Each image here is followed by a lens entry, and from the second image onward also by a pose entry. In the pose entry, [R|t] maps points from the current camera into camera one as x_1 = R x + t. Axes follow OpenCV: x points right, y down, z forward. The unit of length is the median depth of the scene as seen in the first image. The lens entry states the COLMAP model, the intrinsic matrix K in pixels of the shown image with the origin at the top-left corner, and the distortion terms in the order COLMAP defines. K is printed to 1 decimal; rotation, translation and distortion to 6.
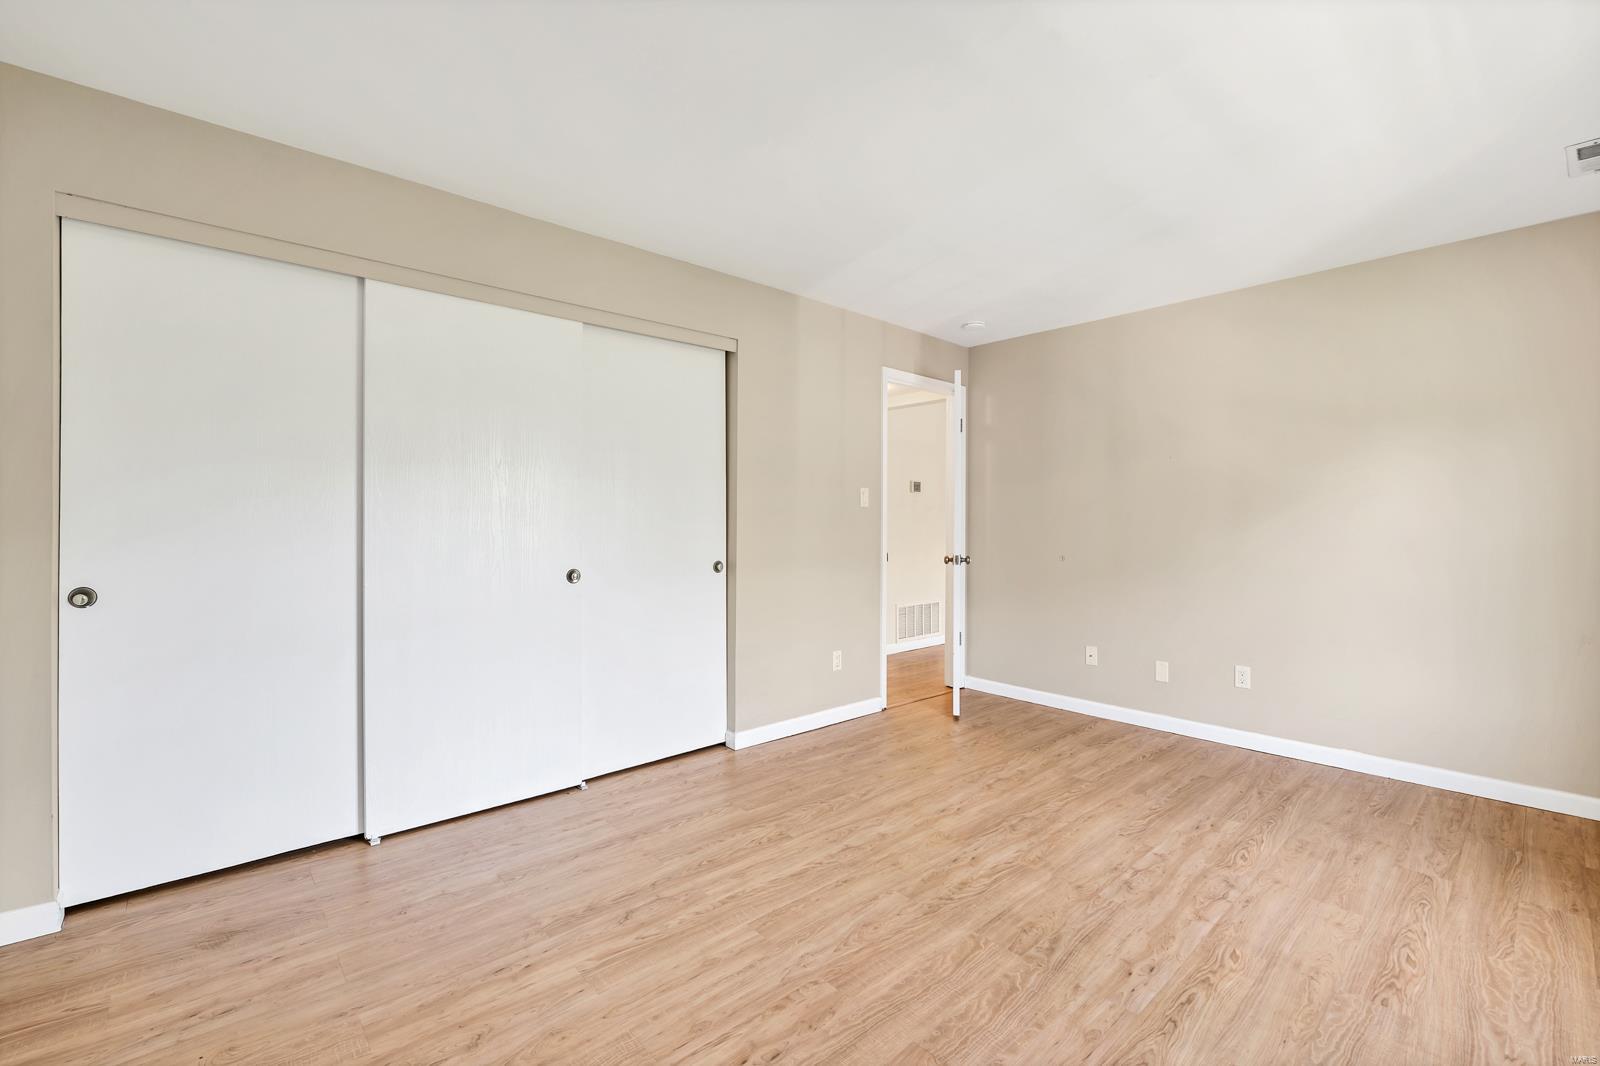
lens RADIAL K [[725.0, 0, 798.9], [0, 725.0, 539.0], [0, 0, 1]] dist [-0.003115, -0.000434]
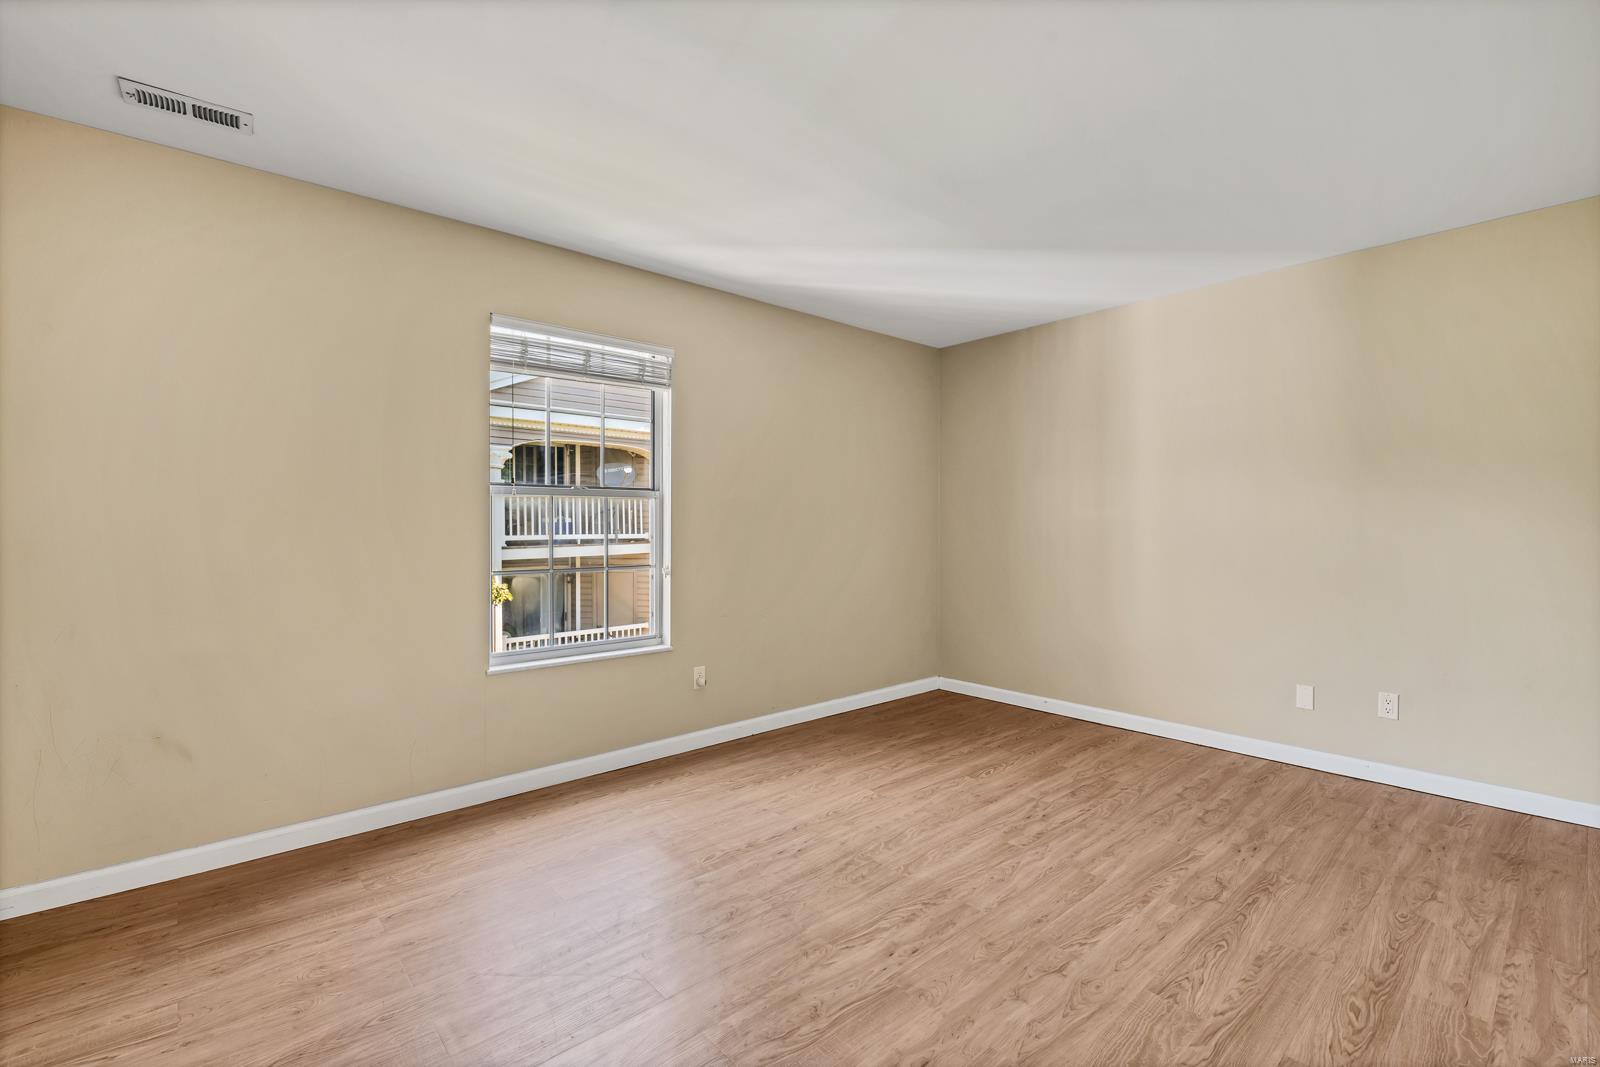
lens RADIAL K [[744.5, 0, 803.5], [0, 744.5, 528.3], [0, 0, 1]] dist [-0.018145, -0.003207]
pose [[-0.999993, -0.002568, -0.002619, 0.392507], [-0.002643, 0.999565, 0.029369, -0.046512], [0.002543, 0.029376, -0.999565, 2.067640]]
